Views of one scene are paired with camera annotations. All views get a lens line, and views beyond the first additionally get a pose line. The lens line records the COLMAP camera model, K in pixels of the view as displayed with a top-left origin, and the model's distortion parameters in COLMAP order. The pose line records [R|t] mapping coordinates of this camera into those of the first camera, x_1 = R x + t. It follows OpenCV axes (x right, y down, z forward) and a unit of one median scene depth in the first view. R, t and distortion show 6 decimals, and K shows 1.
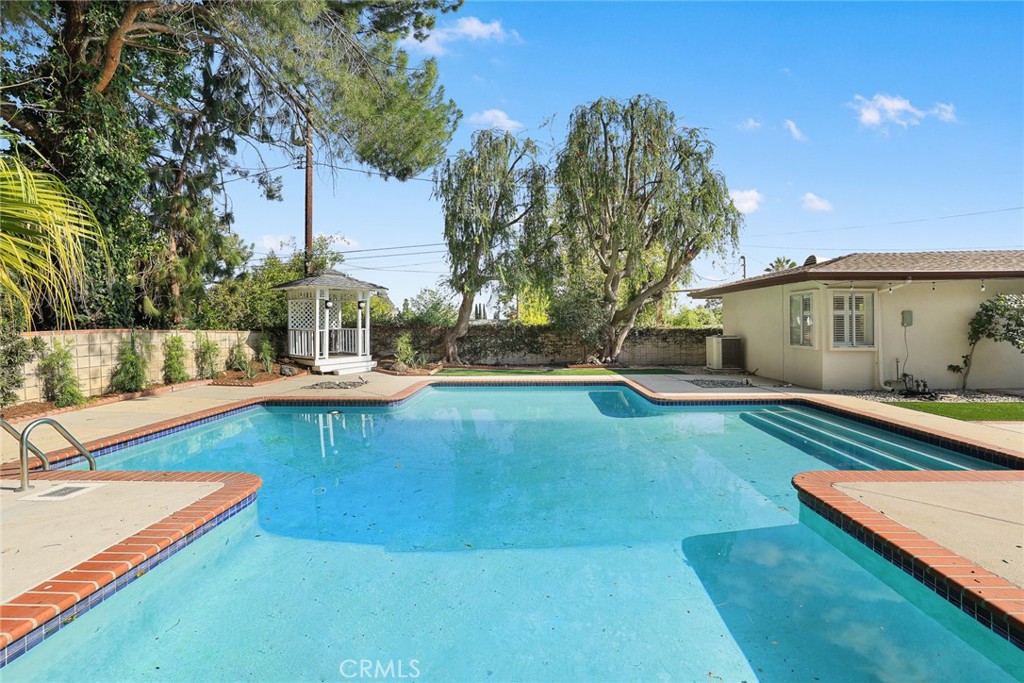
lens RADIAL K [[445.5, 0, 520.8], [0, 445.5, 323.1], [0, 0, 1]] dist [-0.015262, -0.000803]
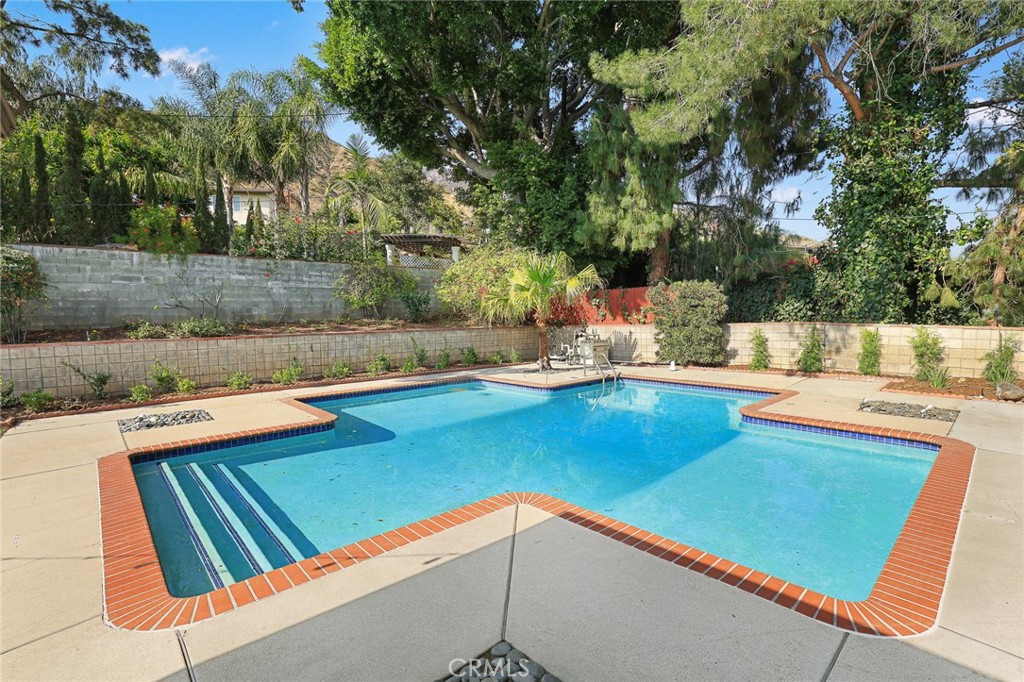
lens RADIAL K [[493.6, 0, 517.4], [0, 493.6, 337.9], [0, 0, 1]] dist [-0.002033, 0.004429]
pose [[-0.724440, 0.050397, -0.687493, 0.544612], [0.019981, 0.998440, 0.052136, -0.025957], [0.689048, 0.024033, -0.724317, 1.128193]]
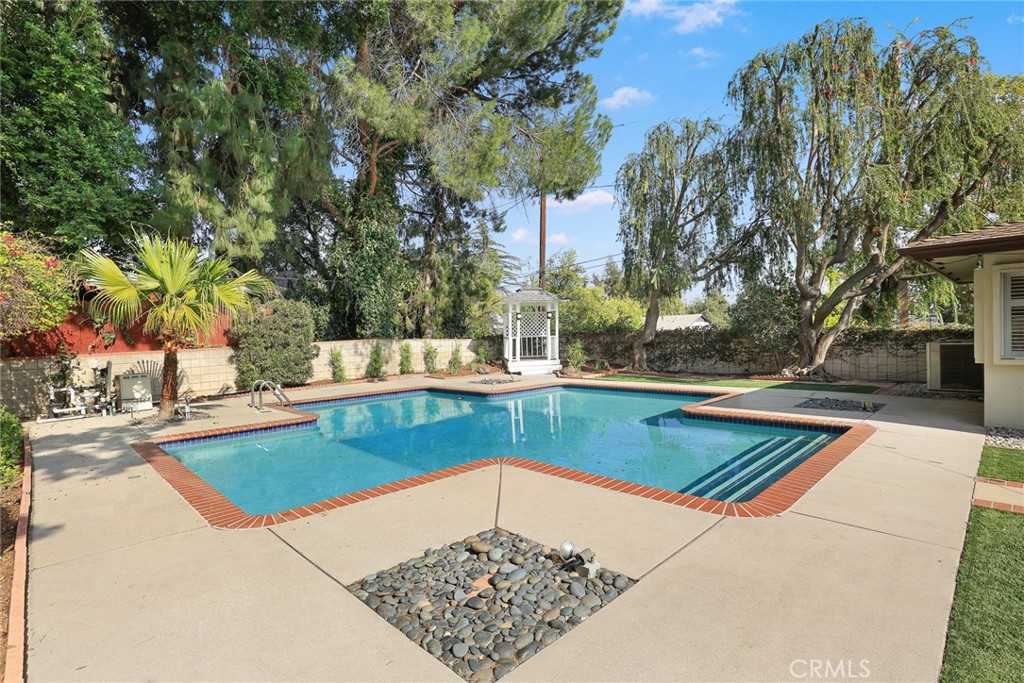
lens RADIAL K [[508.8, 0, 513.3], [0, 508.8, 331.8], [0, 0, 1]] dist [-0.011537, 0.004856]
pose [[0.717685, -0.017688, -0.696143, 0.620322], [0.026714, 0.999641, 0.002142, -0.004240], [0.695855, -0.020134, 0.717900, 0.000914]]
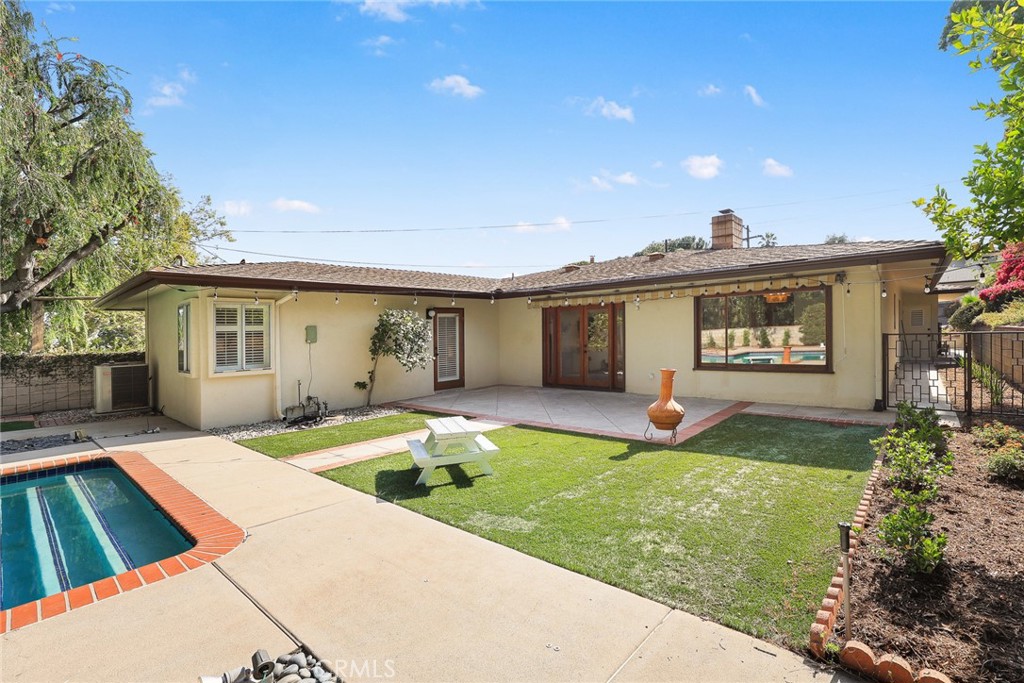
lens RADIAL K [[468.7, 0, 518.7], [0, 468.7, 337.4], [0, 0, 1]] dist [0.000126, -0.000058]
pose [[0.648476, -0.017857, 0.761026, 0.362626], [0.026066, 0.999659, 0.001245, 0.004193], [-0.760789, 0.019030, 0.648721, 0.046906]]
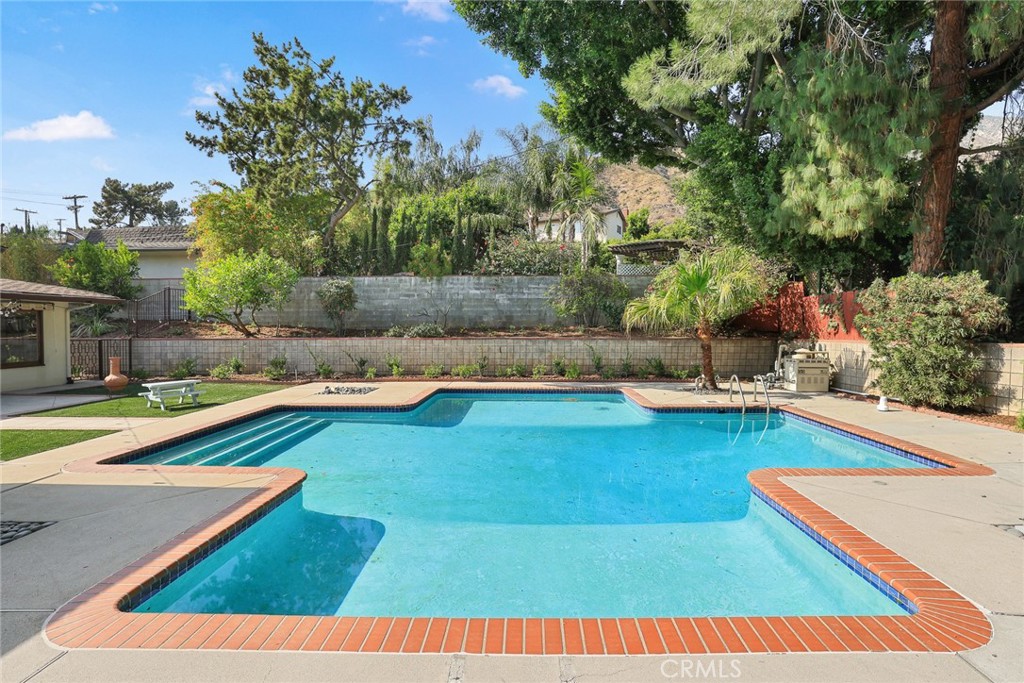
lens RADIAL K [[493.6, 0, 512.6], [0, 493.6, 337.8], [0, 0, 1]] dist [-0.002033, 0.004429]
pose [[-0.999907, 0.006065, 0.012235, 0.007946], [0.006371, 0.999664, 0.025112, -0.018631], [-0.012079, 0.025188, -0.999610, 1.342980]]
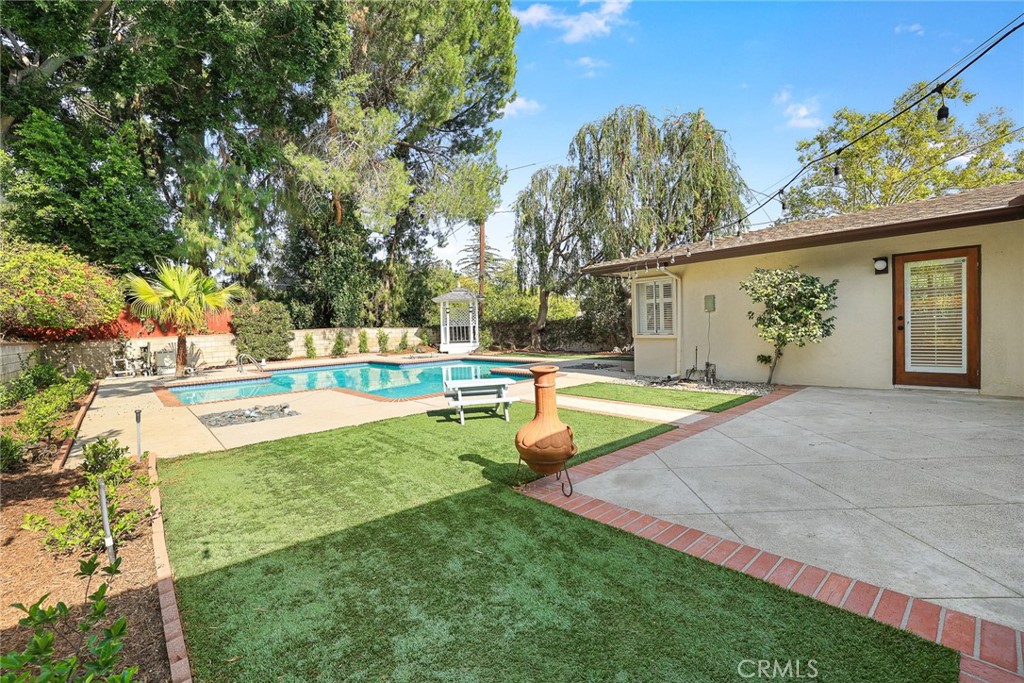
lens RADIAL K [[445.5, 0, 502.6], [0, 445.5, 331.6], [0, 0, 1]] dist [-0.015262, -0.000803]
pose [[0.684686, -0.009862, -0.728772, 1.084521], [0.033918, 0.999256, 0.018344, 0.013633], [0.728049, -0.037278, 0.684511, 0.025422]]
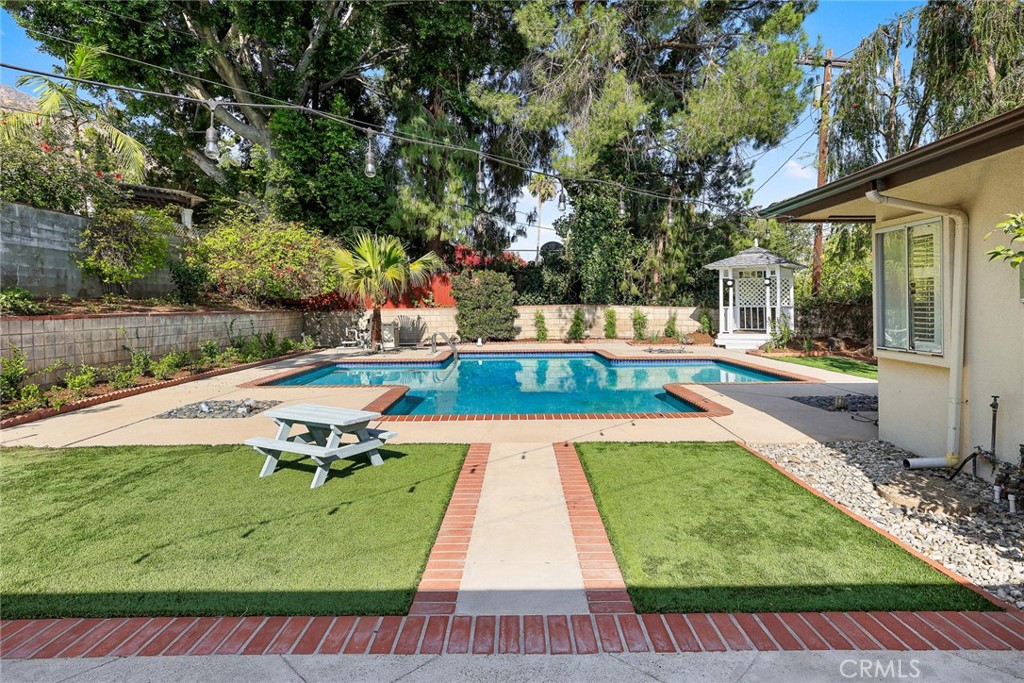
lens RADIAL K [[568.8, 0, 520.3], [0, 568.8, 310.5], [0, 0, 1]] dist [-0.035800, 0.000067]
pose [[0.044110, 0.014349, -0.998924, 1.097115], [0.005303, 0.999879, 0.014597, 0.001029], [0.999013, -0.005941, 0.044029, 0.522267]]
